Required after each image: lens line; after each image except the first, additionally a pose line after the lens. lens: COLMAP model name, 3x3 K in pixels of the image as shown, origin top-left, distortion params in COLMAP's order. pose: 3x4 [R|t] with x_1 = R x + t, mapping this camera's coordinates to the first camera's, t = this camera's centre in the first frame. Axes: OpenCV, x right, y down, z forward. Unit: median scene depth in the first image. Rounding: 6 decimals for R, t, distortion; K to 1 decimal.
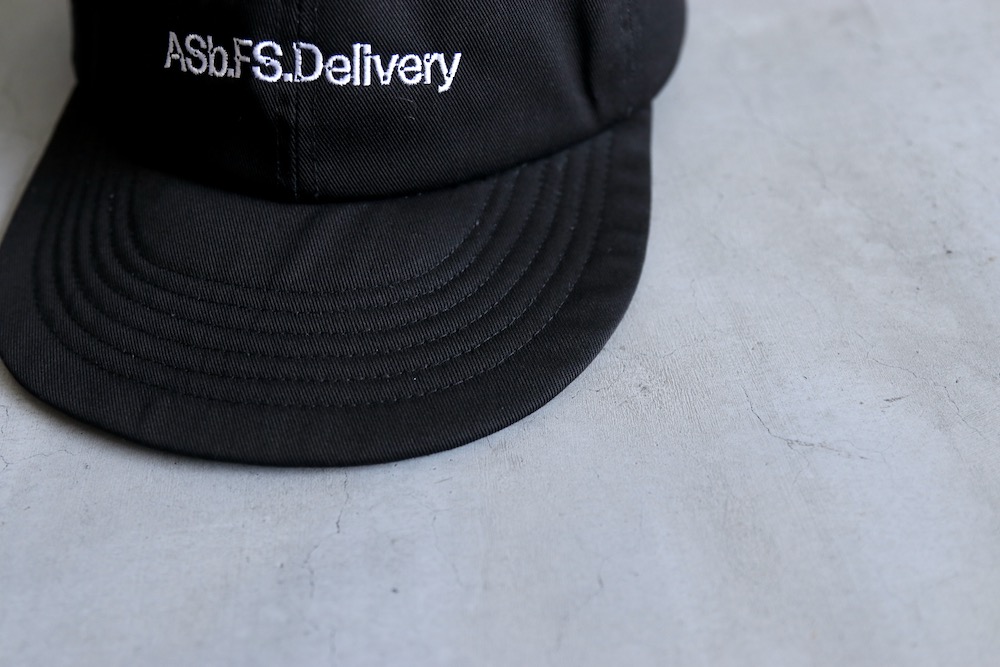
lens RADIAL K [[1101.8, 0, 500.0], [0, 1101.8, 333.5], [0, 0, 1]] dist [-0.120429, 0.085423]
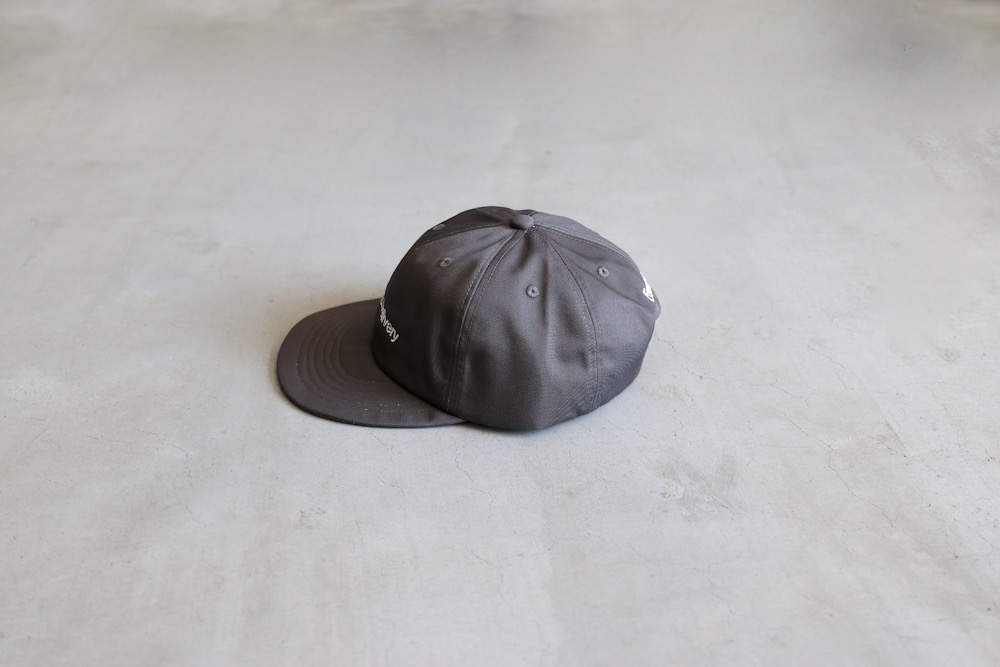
lens RADIAL K [[1066.1, 0, 500.0], [0, 1066.1, 333.5], [0, 0, 1]] dist [-0.131223, 0.102037]
pose [[0.998996, 0.031610, 0.031739, -0.587841], [-0.019791, 0.947103, -0.320320, 0.190472], [-0.040186, 0.319370, 0.946778, -1.087649]]
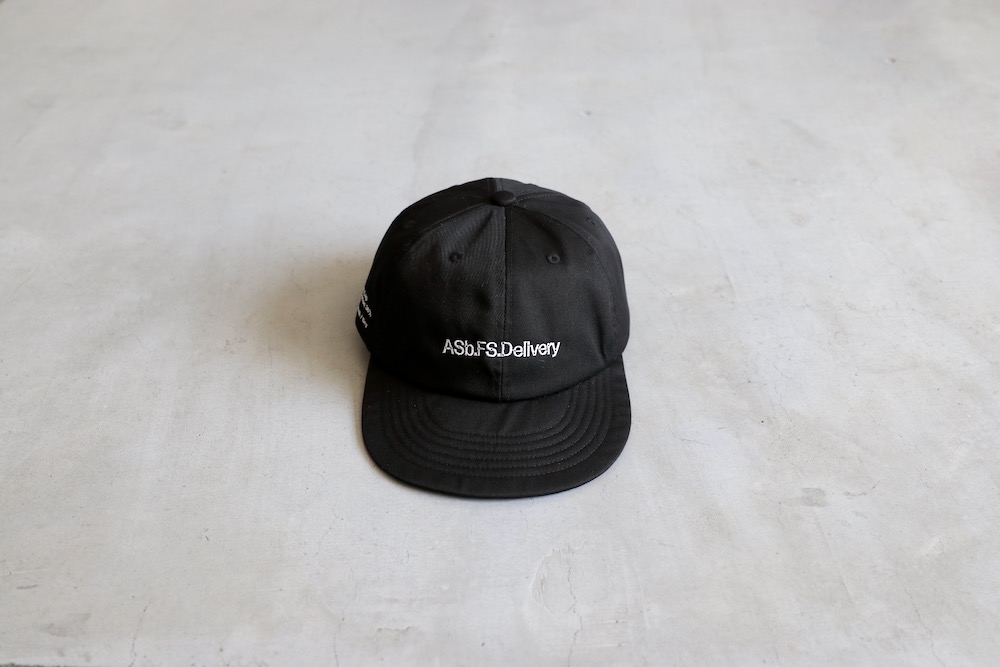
lens RADIAL K [[1066.1, 0, 500.0], [0, 1066.1, 333.5], [0, 0, 1]] dist [-0.131223, 0.102037]
pose [[0.999399, 0.034522, 0.003094, -0.206530], [-0.033170, 0.978513, -0.203501, 0.368395], [-0.010053, 0.203276, 0.979070, -1.591340]]
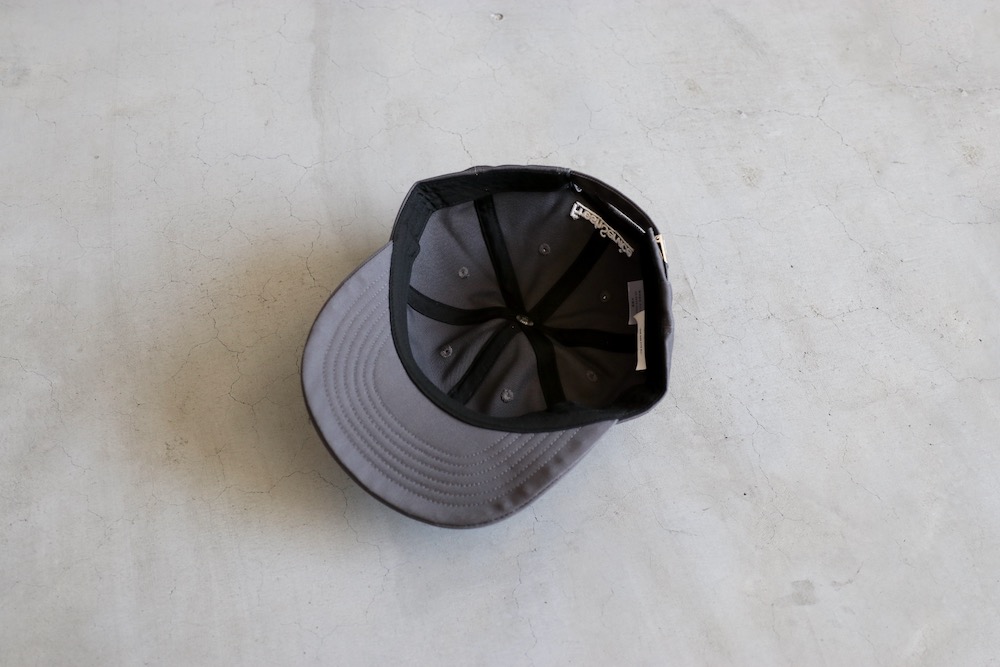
lens RADIAL K [[1066.1, 0, 500.0], [0, 1066.1, 333.5], [0, 0, 1]] dist [-0.131223, 0.102037]
pose [[0.987286, -0.082386, 0.135934, -0.451892], [0.062116, 0.987163, 0.147144, -0.756240], [-0.146312, -0.136830, 0.979730, -1.400108]]
